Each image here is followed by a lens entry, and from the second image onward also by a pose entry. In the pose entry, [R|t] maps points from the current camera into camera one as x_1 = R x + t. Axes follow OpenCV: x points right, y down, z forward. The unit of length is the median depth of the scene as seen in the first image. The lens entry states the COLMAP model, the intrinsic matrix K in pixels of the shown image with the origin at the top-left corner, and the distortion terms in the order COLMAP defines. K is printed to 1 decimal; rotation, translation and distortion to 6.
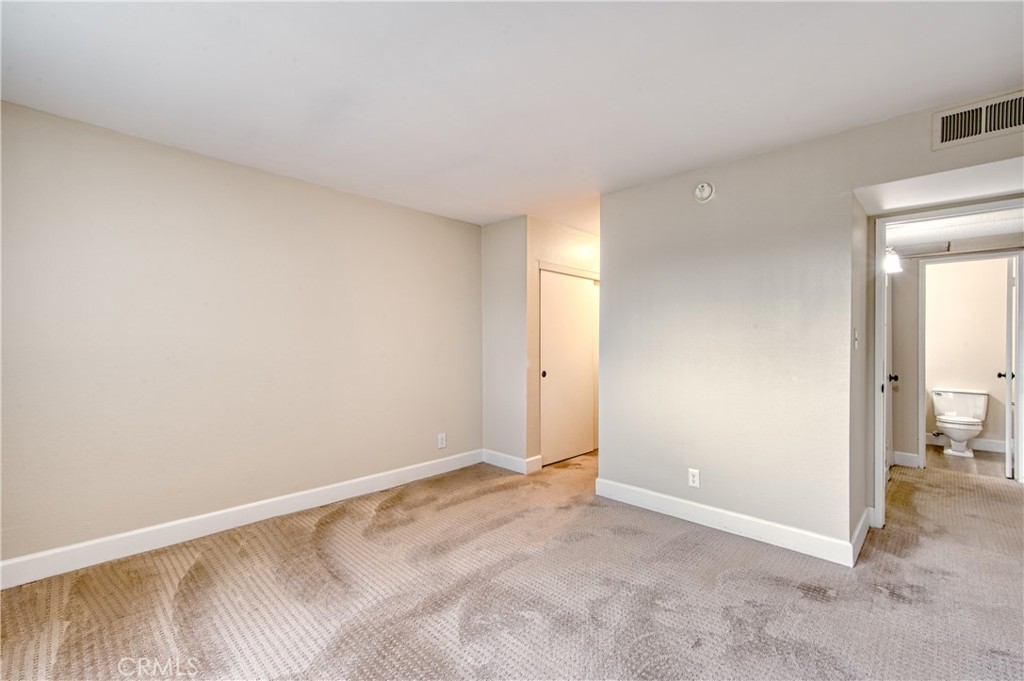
lens RADIAL K [[446.5, 0, 513.4], [0, 446.5, 341.5], [0, 0, 1]] dist [-0.002184, -0.000192]
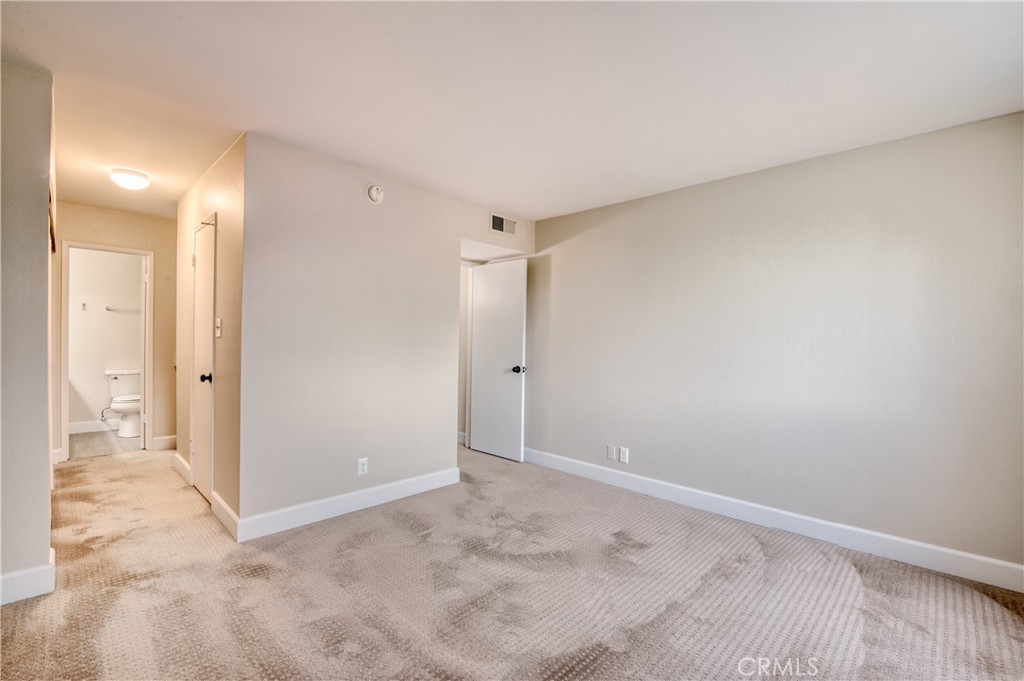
lens RADIAL K [[446.5, 0, 513.4], [0, 446.5, 341.3], [0, 0, 1]] dist [-0.002184, -0.000192]
pose [[0.014593, -0.010571, 0.999838, -0.629785], [-0.019110, 0.999759, 0.010849, -0.004877], [-0.999711, -0.019266, 0.014388, 0.639143]]
